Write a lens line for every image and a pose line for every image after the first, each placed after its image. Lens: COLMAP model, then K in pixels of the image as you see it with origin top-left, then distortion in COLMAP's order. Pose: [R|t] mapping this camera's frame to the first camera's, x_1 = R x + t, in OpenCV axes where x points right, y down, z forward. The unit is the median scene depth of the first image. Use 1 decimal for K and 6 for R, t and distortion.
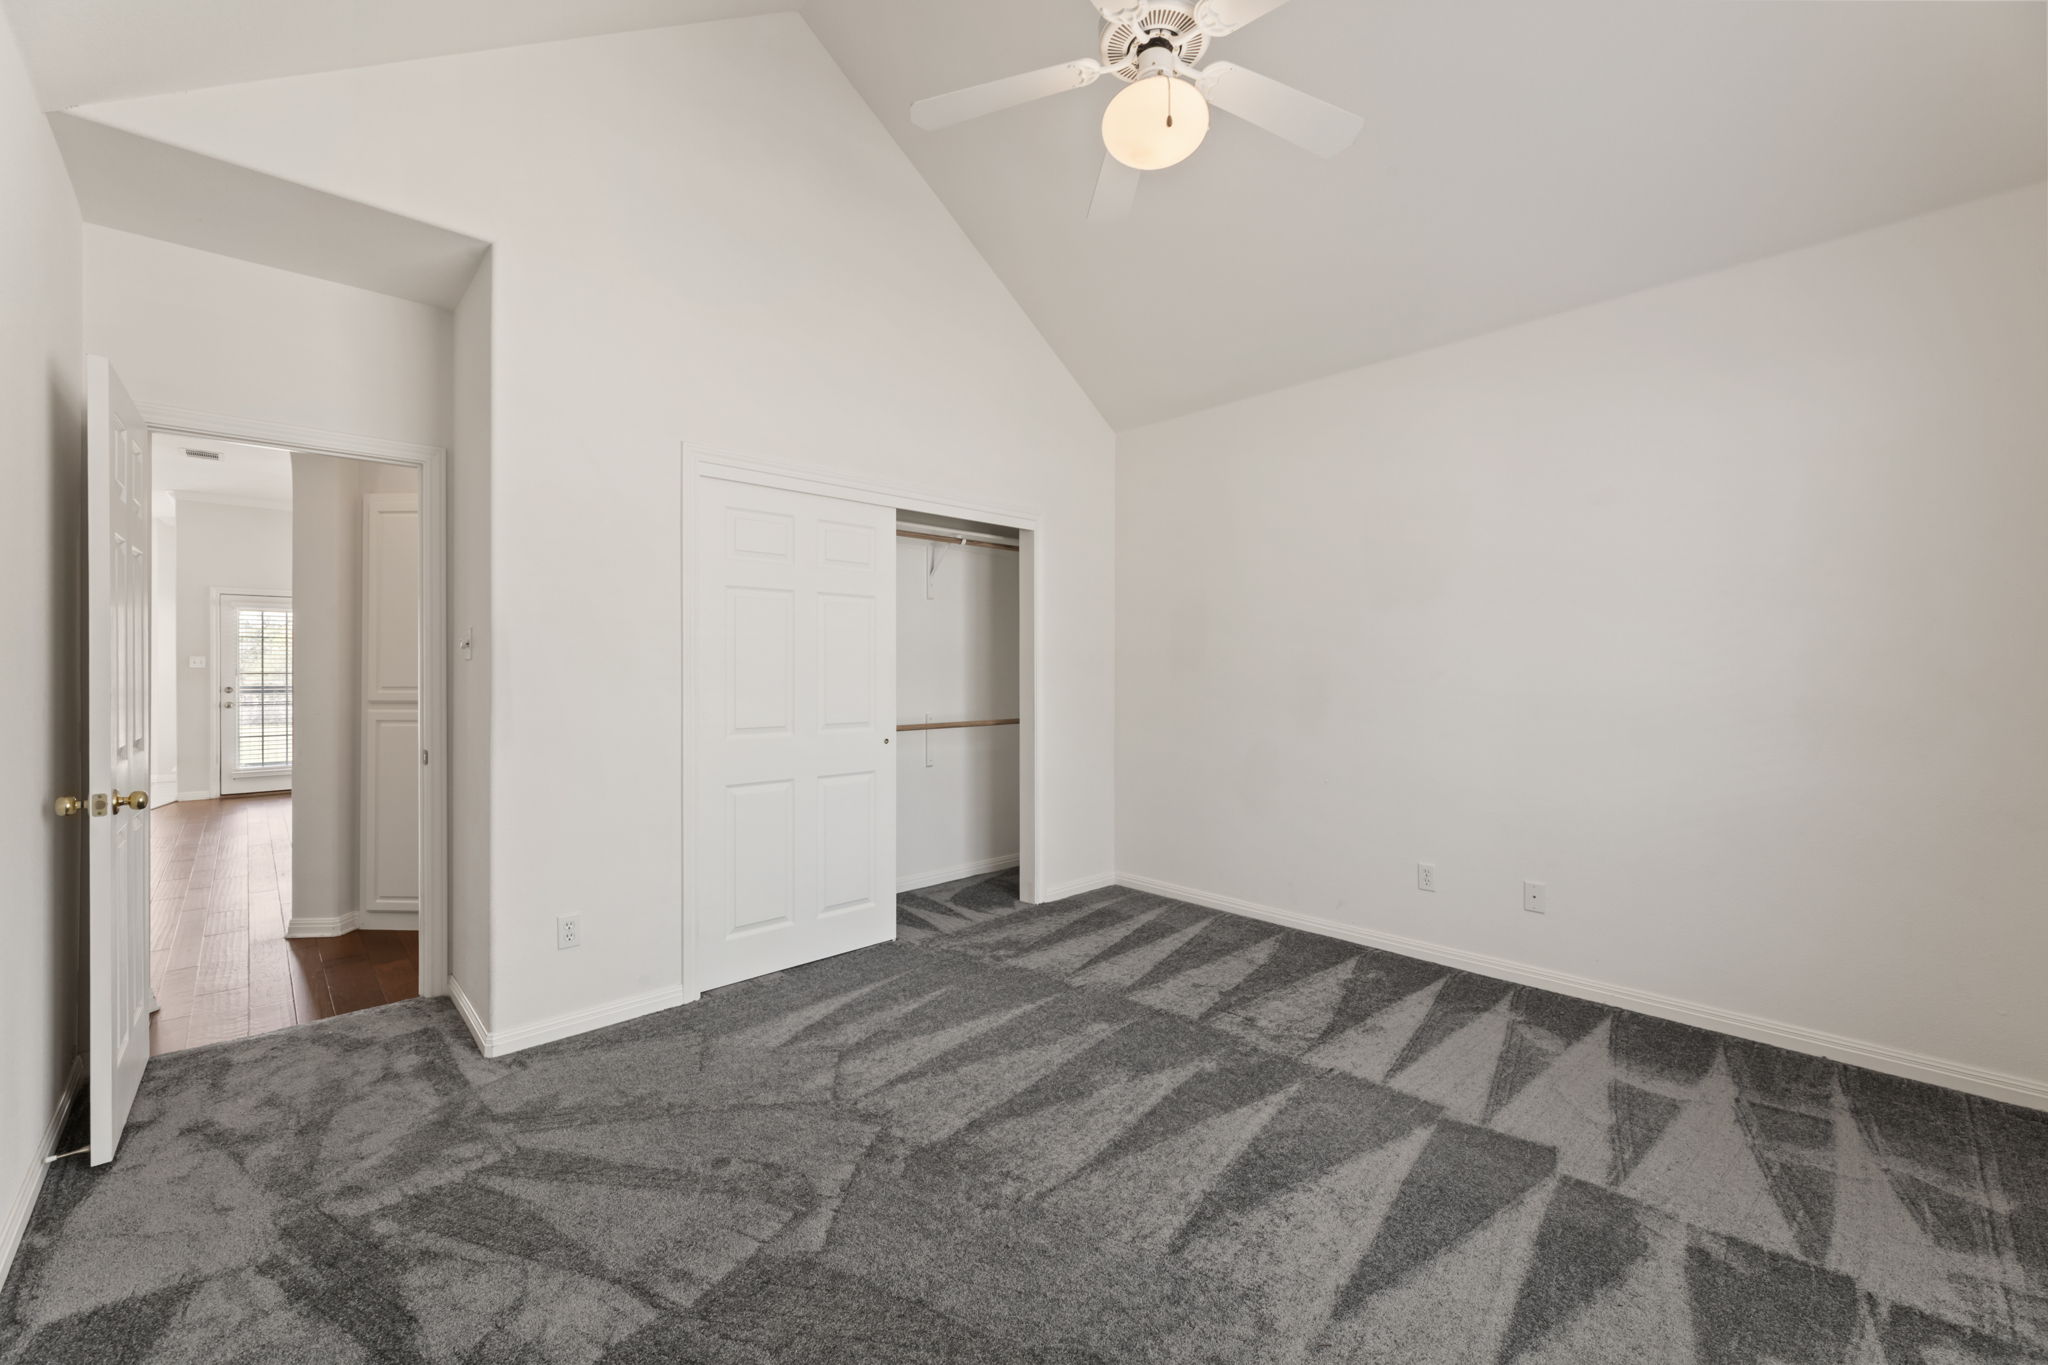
lens RADIAL K [[819.8, 0, 1018.2], [0, 819.8, 674.6], [0, 0, 1]] dist [0.002467, -0.000089]
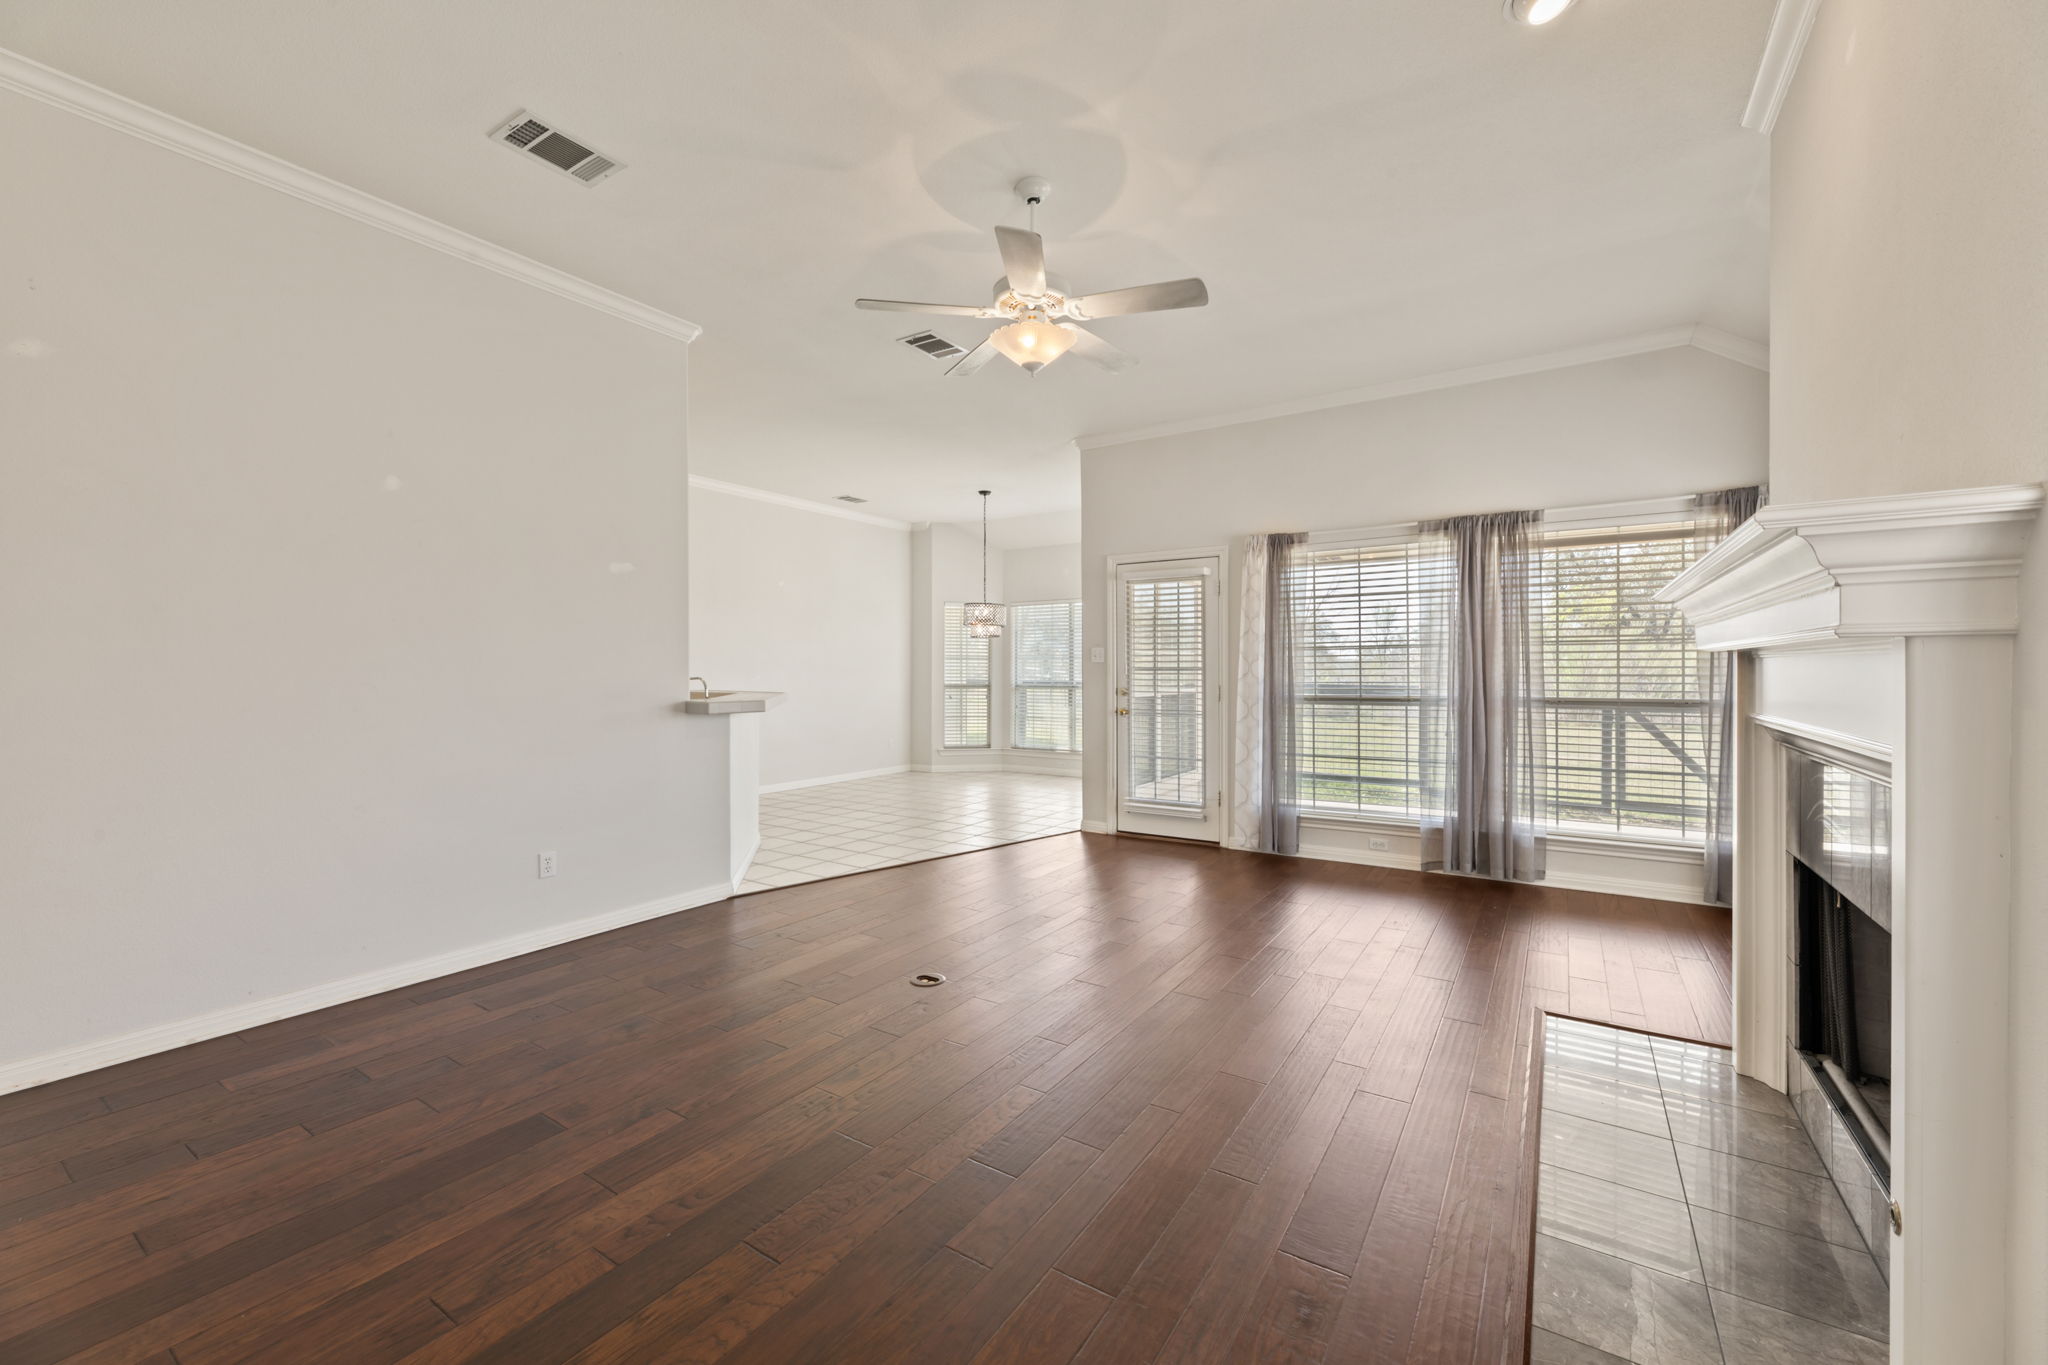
lens RADIAL K [[819.8, 0, 1023.7], [0, 819.8, 678.2], [0, 0, 1]] dist [0.002467, -0.000089]
pose [[0.245257, 0.011328, -0.969392, -0.266211], [0.000452, 0.999930, 0.011800, -0.002565], [0.969458, -0.003332, 0.245235, 0.734844]]
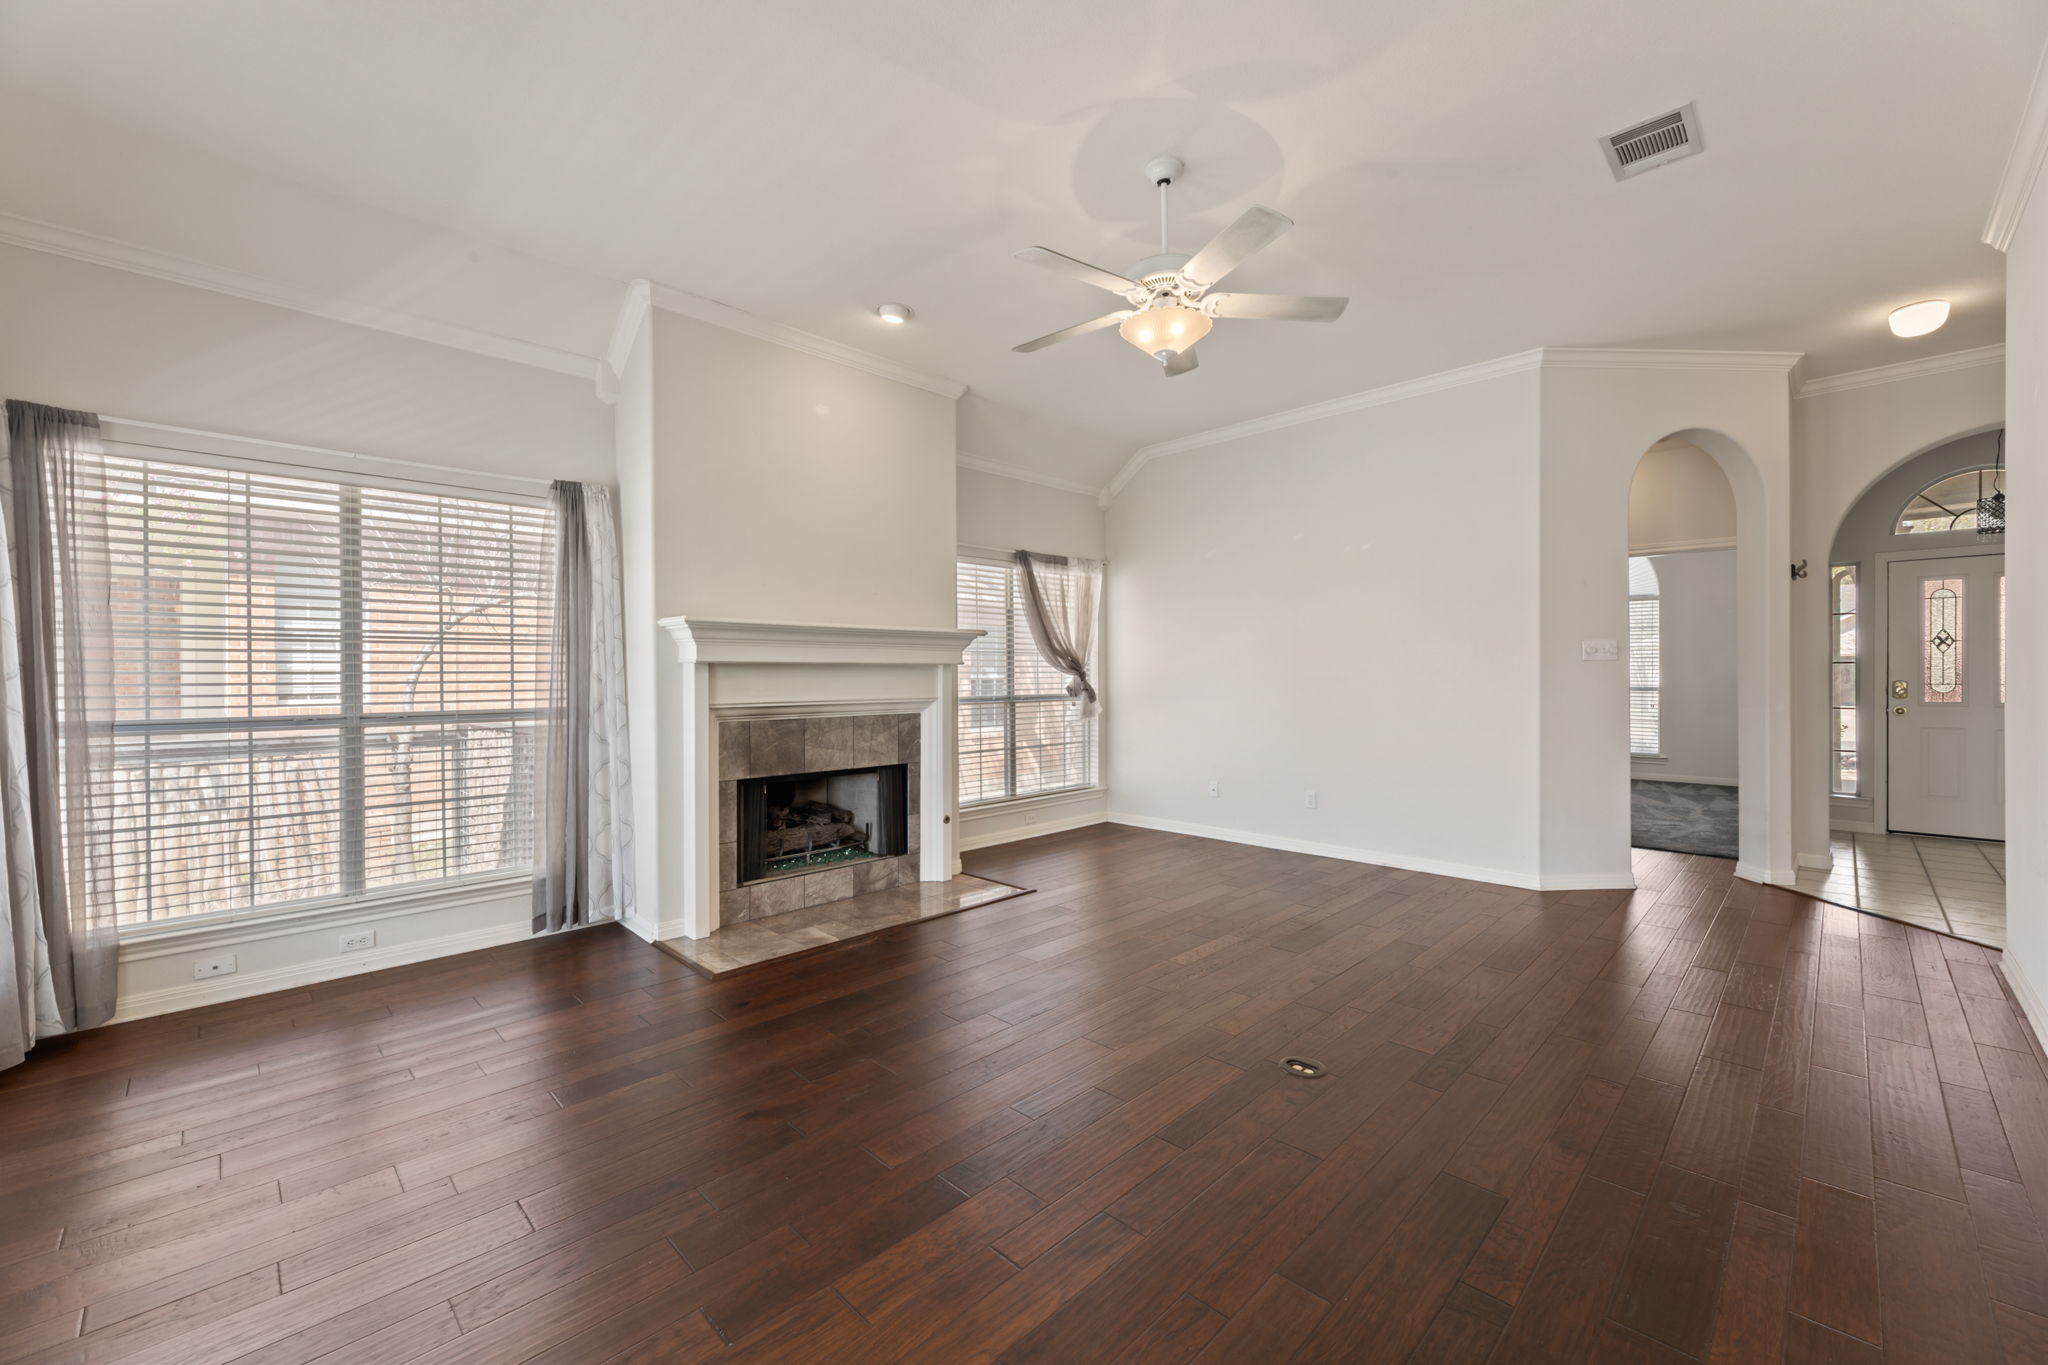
lens RADIAL K [[819.8, 0, 1028.1], [0, 819.8, 680.1], [0, 0, 1]] dist [0.002467, -0.000089]
pose [[-0.042110, -0.010685, 0.999056, -0.970025], [0.004942, 0.999928, 0.010903, -0.002936], [-0.999101, 0.005396, -0.042054, 0.903088]]
